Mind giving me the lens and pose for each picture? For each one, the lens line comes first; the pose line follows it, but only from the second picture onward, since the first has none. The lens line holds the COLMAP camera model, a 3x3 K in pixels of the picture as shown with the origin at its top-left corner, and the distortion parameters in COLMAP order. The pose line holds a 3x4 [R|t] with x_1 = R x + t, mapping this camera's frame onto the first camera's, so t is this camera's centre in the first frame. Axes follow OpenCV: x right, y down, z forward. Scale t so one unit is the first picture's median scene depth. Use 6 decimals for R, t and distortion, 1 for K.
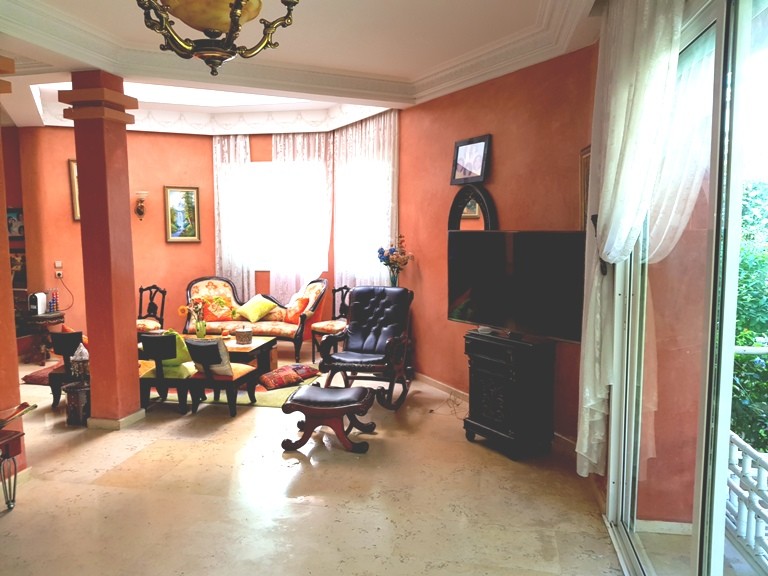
lens RADIAL K [[597.8, 0, 379.2], [0, 597.8, 280.5], [0, 0, 1]] dist [0.067918, -0.111021]
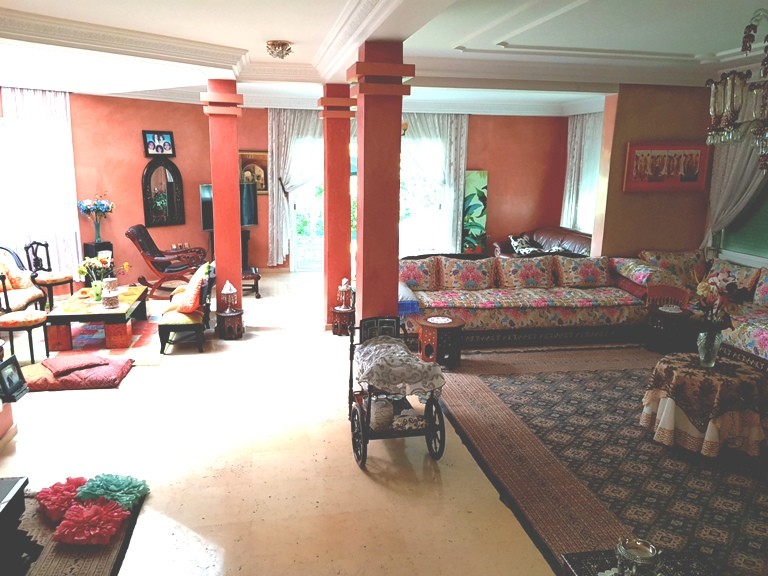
lens RADIAL K [[597.8, 0, 370.9], [0, 597.8, 284.5], [0, 0, 1]] dist [0.067918, -0.111021]
pose [[-0.369942, -0.185504, 0.910347, -2.108502], [0.079344, 0.969975, 0.229898, -0.155046], [-0.925660, 0.157279, -0.344116, 1.102132]]
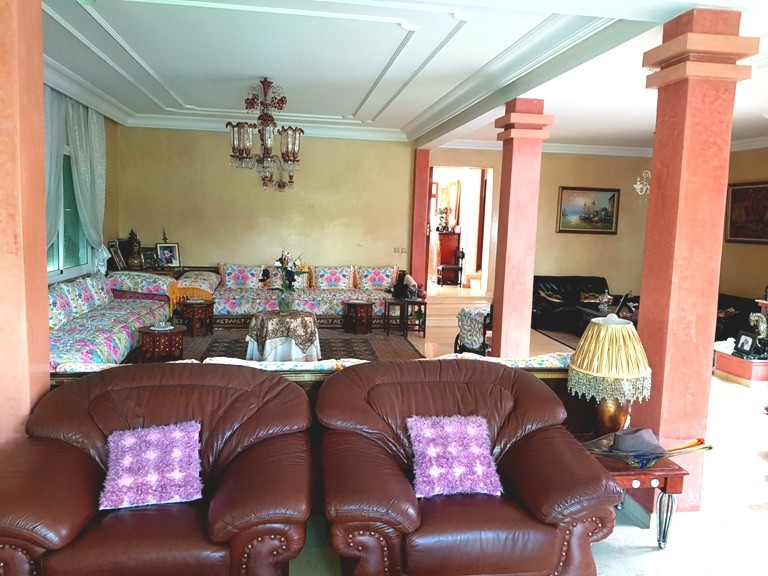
lens RADIAL K [[597.8, 0, 376.3], [0, 597.8, 286.5], [0, 0, 1]] dist [0.067918, -0.111021]
pose [[0.342191, 0.120003, -0.931936, 0.029044], [-0.122898, 0.989007, 0.082225, -0.022599], [0.931559, 0.086397, 0.353177, 0.192379]]
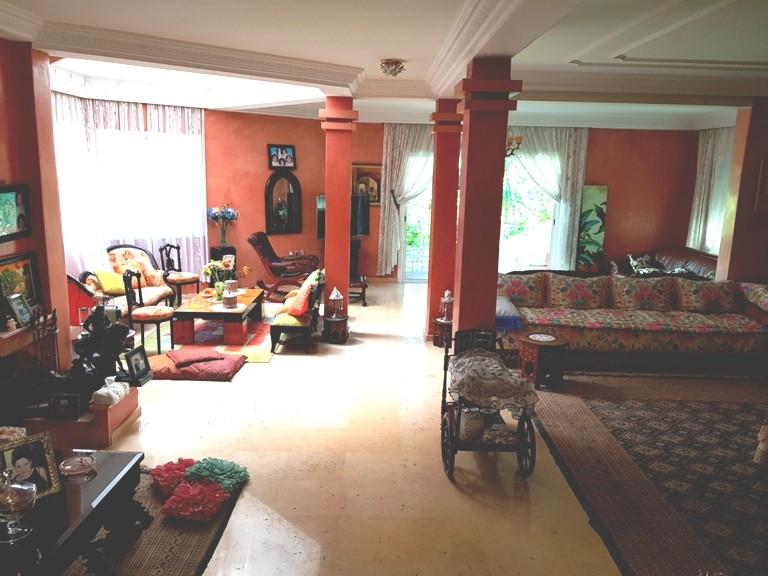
lens RADIAL K [[597.8, 0, 379.4], [0, 597.8, 287.3], [0, 0, 1]] dist [0.067918, -0.111021]
pose [[-0.196995, -0.184168, 0.962951, -2.135451], [0.070273, 0.977019, 0.201234, -0.155313], [-0.977883, 0.107311, -0.179526, 1.086925]]
